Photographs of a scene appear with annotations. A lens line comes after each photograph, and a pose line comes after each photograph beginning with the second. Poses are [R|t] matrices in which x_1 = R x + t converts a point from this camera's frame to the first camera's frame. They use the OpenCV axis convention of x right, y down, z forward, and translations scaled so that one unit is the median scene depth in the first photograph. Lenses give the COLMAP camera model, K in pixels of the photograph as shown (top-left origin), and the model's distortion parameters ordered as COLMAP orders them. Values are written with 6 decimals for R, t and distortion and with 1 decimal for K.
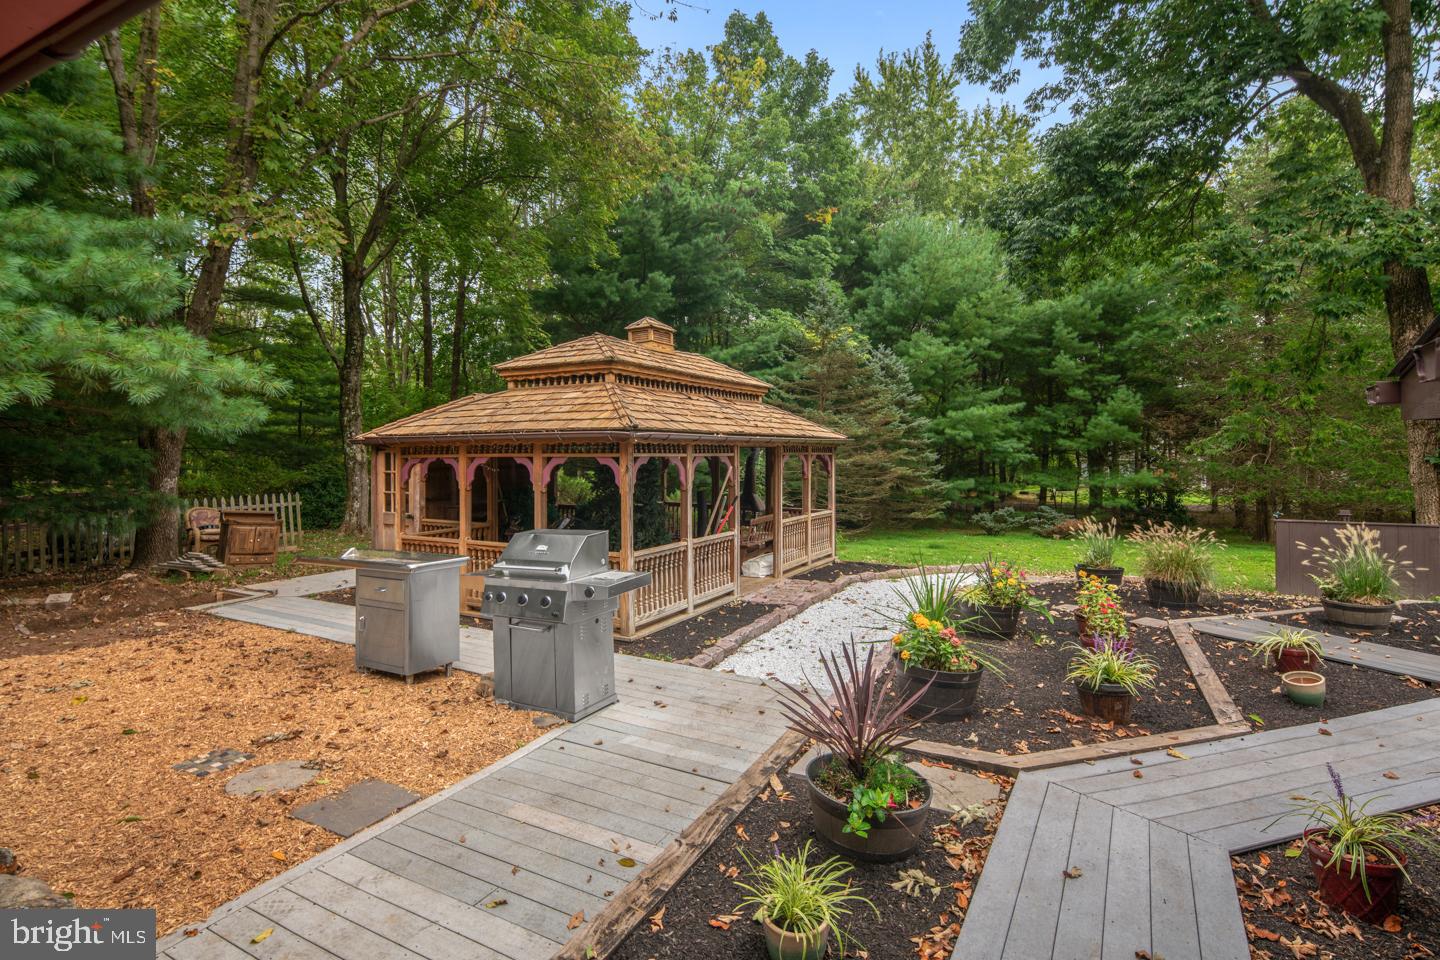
lens RADIAL K [[707.4, 0, 716.5], [0, 707.4, 454.3], [0, 0, 1]] dist [0.001615, -0.001558]
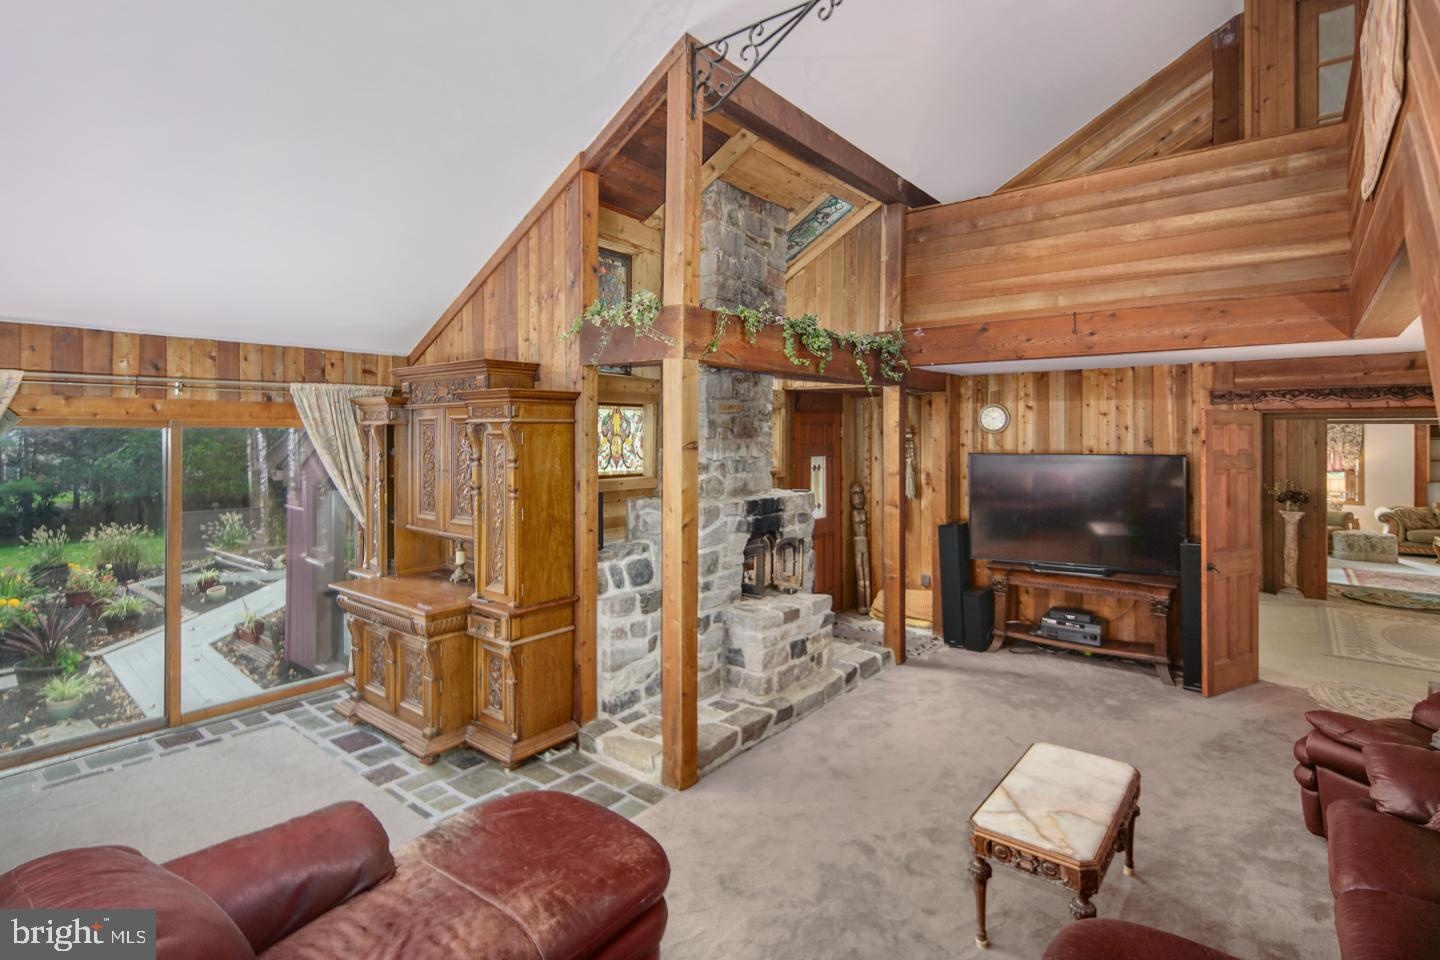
lens RADIAL K [[710.8, 0, 713.8], [0, 710.8, 429.1], [0, 0, 1]] dist [0.001052, -0.000954]
pose [[0.202031, 0.008021, 0.979346, -0.569019], [0.008552, 0.999914, -0.009953, -0.076177], [-0.979342, 0.010386, 0.201945, -0.528518]]
